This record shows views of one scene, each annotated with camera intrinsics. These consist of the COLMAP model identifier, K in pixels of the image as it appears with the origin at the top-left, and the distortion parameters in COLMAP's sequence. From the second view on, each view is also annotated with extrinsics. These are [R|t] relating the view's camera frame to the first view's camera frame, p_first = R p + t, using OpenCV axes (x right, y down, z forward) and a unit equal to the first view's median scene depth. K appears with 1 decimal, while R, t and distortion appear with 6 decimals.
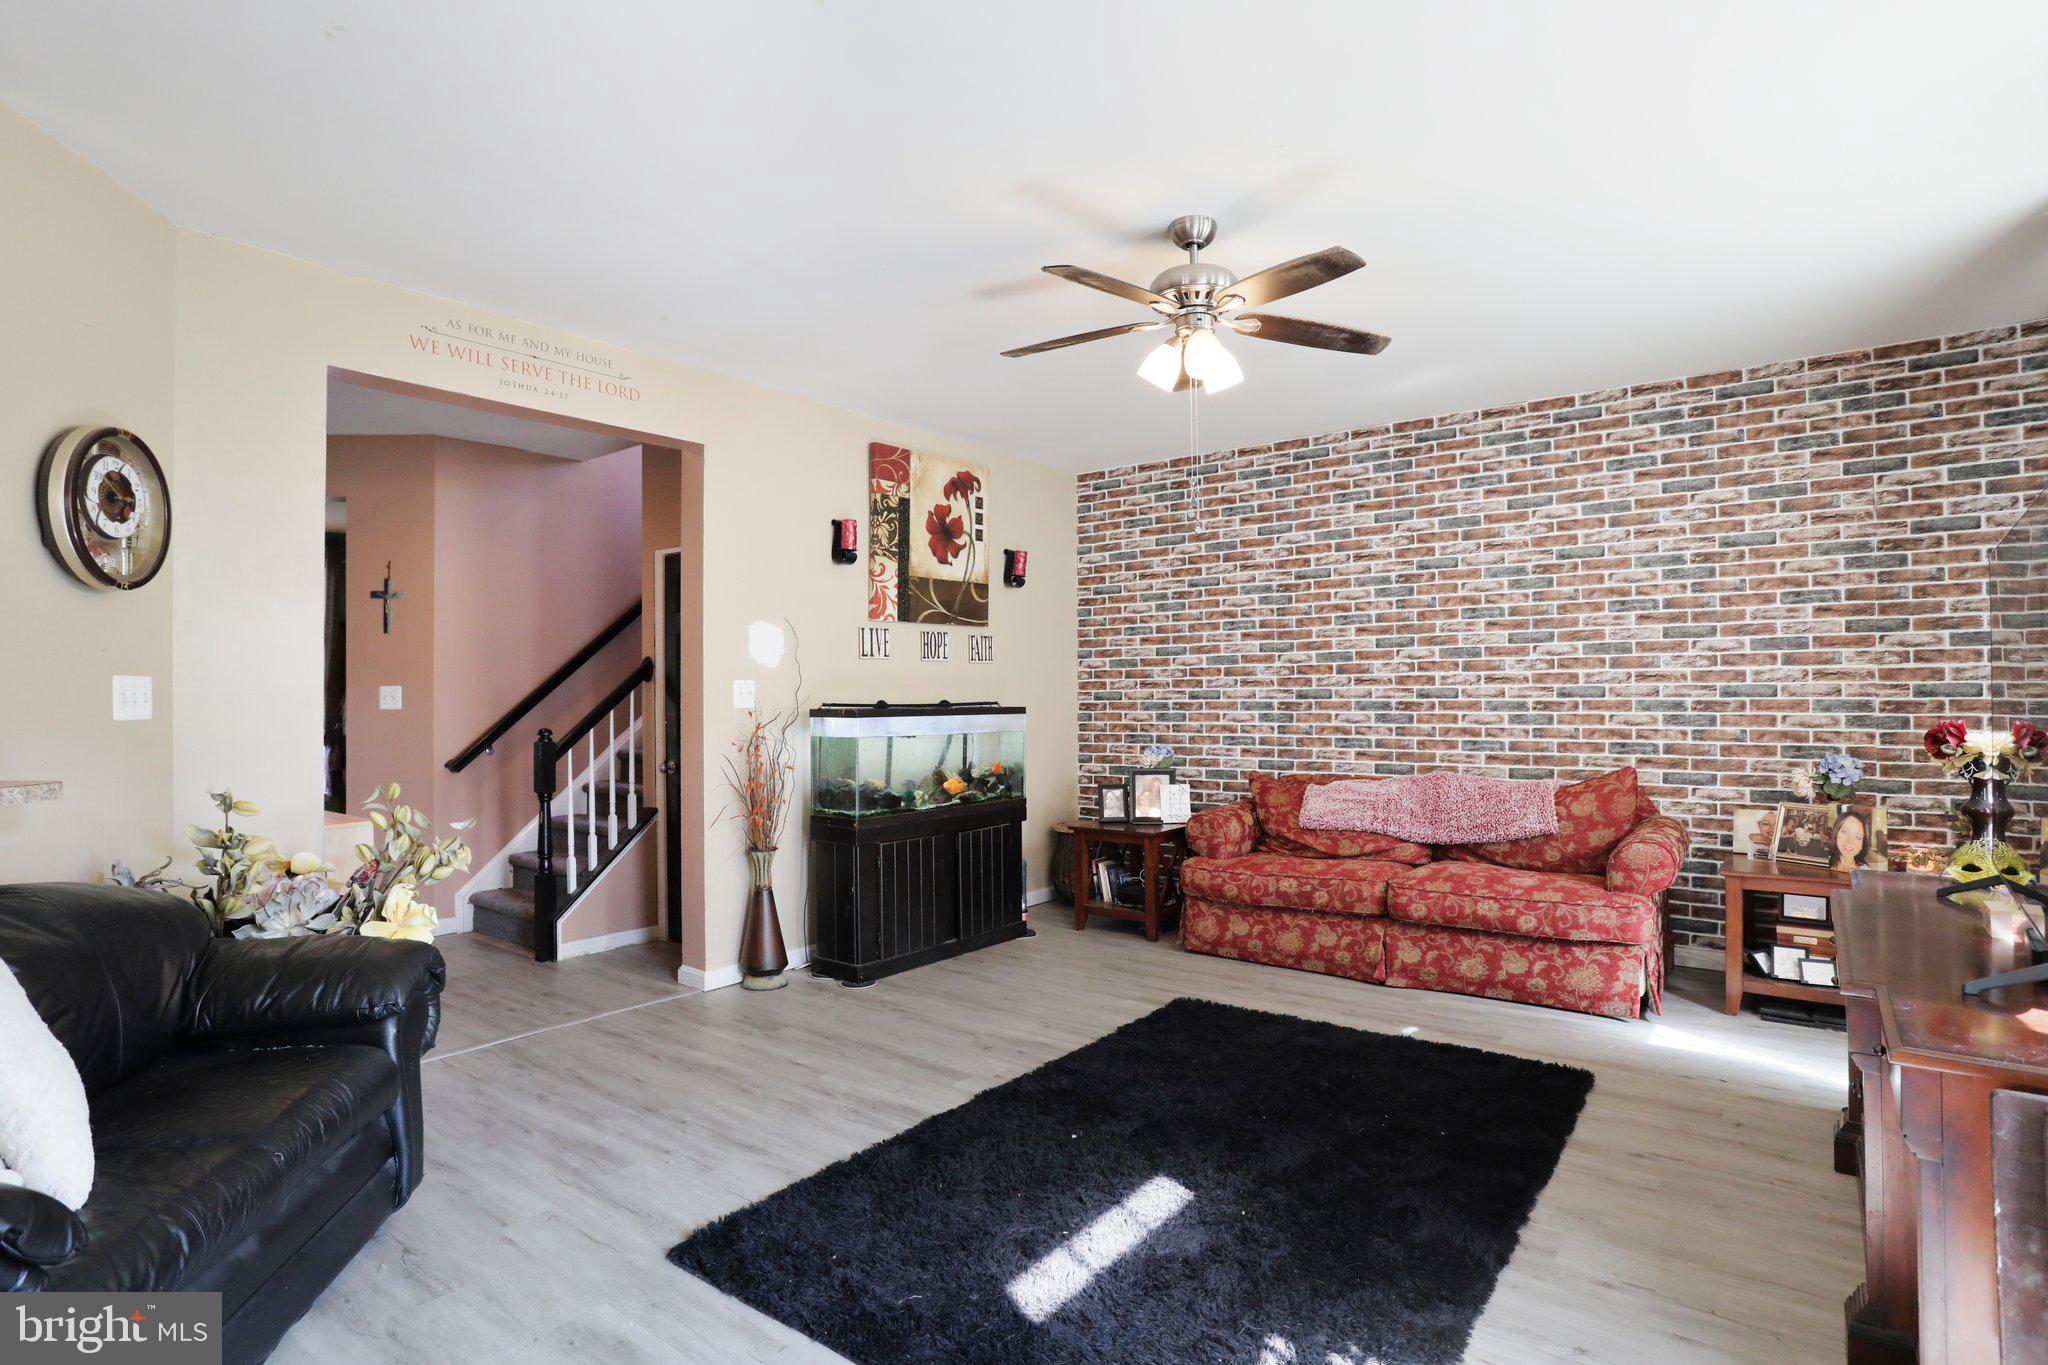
lens RADIAL K [[1039.5, 0, 1024.0], [0, 1039.5, 682.5], [0, 0, 1]] dist [-0.065968, 0.020537]
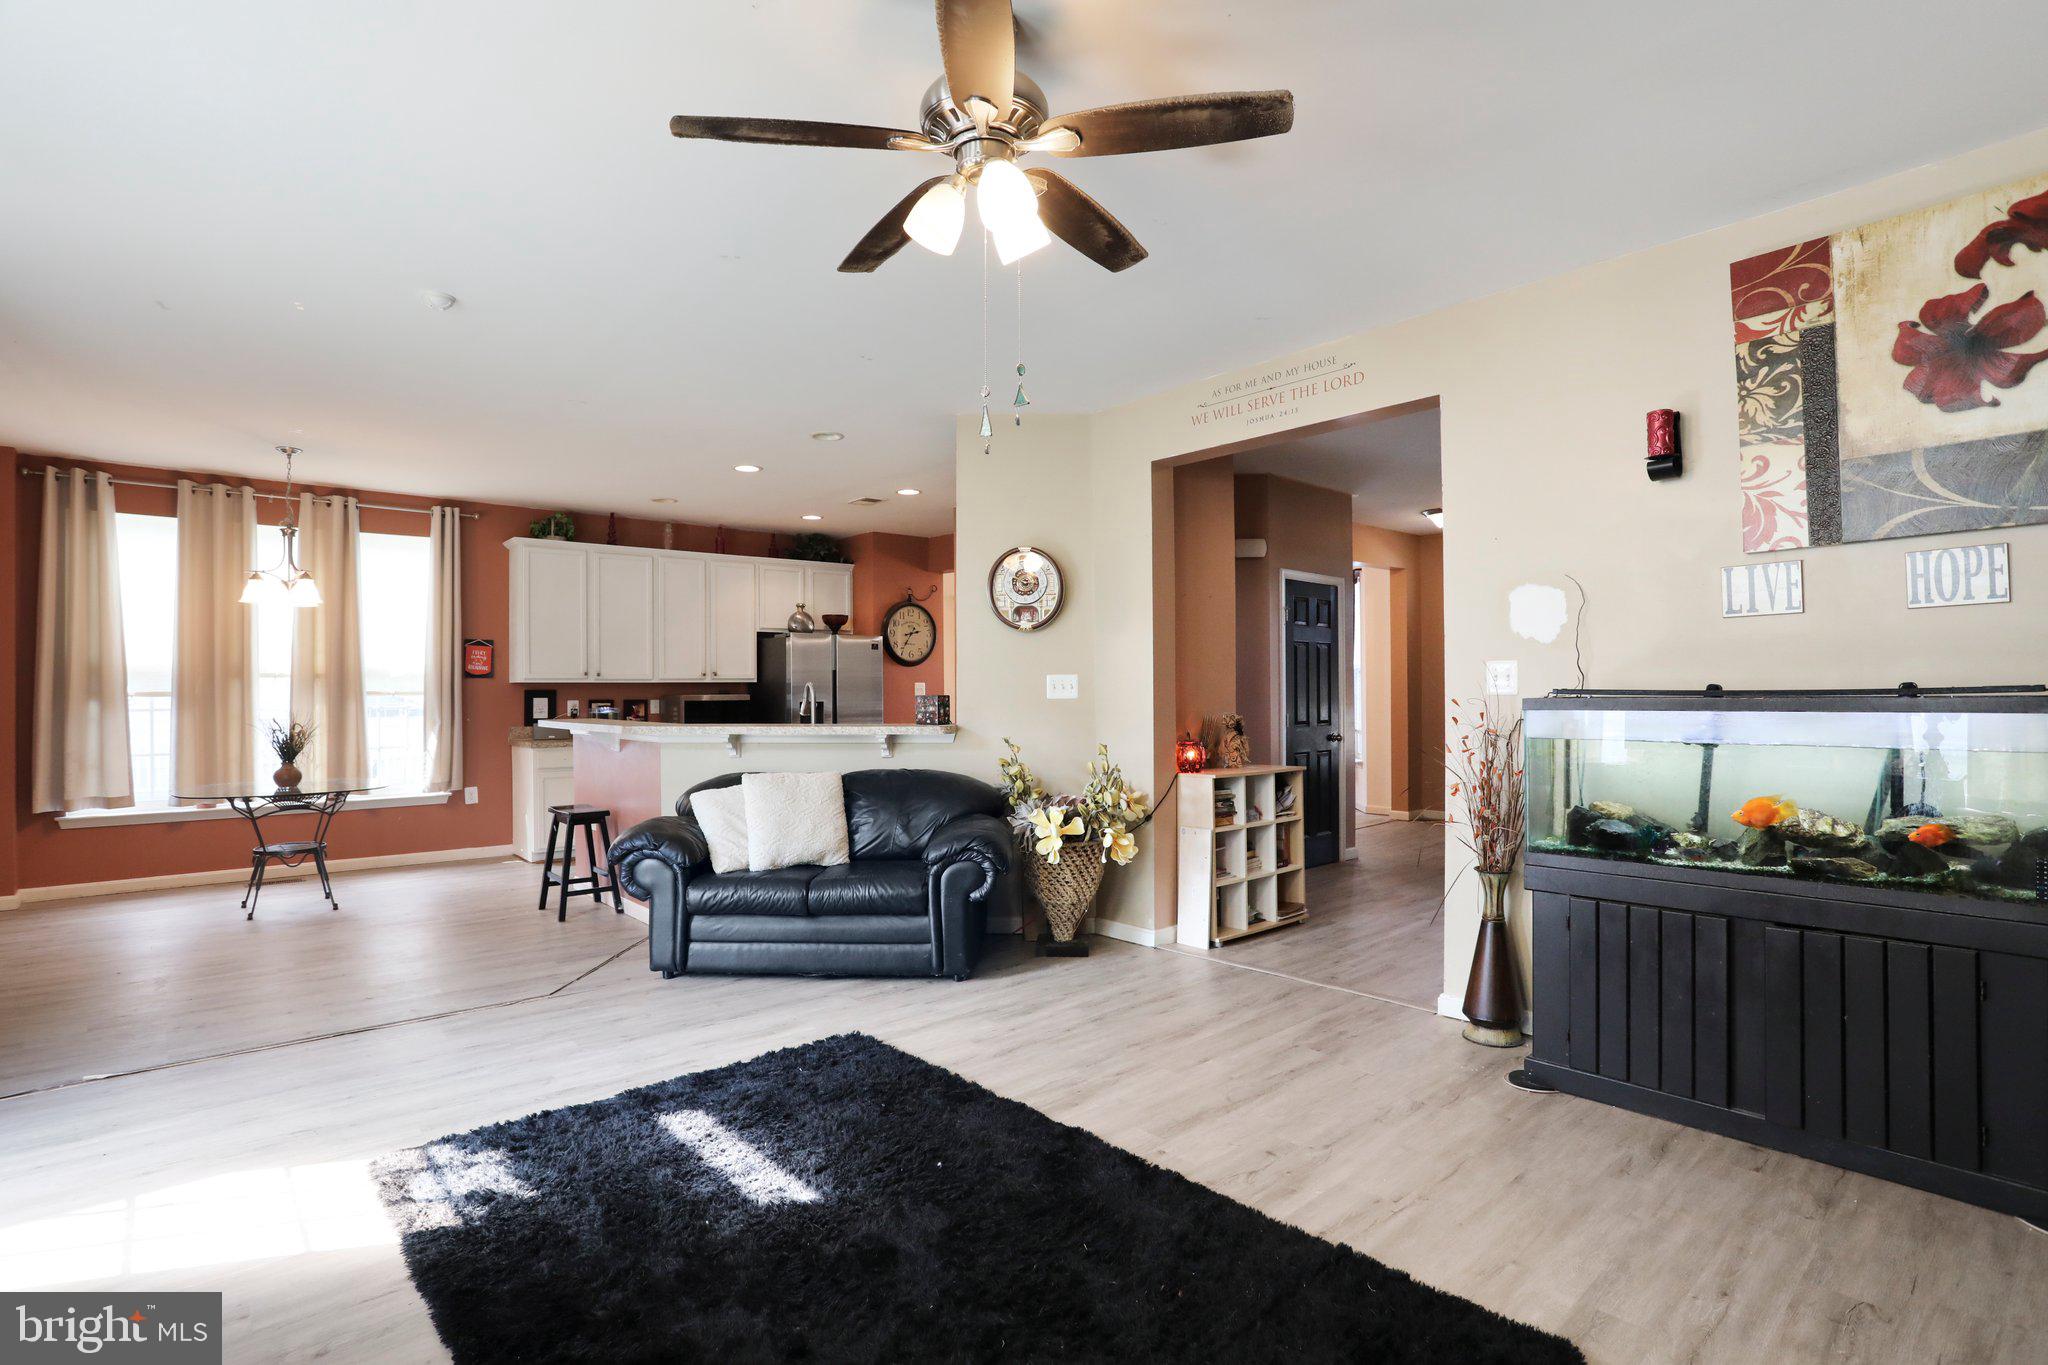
lens RADIAL K [[1009.2, 0, 1024.0], [0, 1009.2, 682.5], [0, 0, 1]] dist [-0.025410, 0.000160]
pose [[-0.187917, 0.003392, -0.982179, 0.573450], [0.028863, 0.999581, -0.002070, 0.005265], [0.981761, -0.028737, -0.187937, 0.777107]]
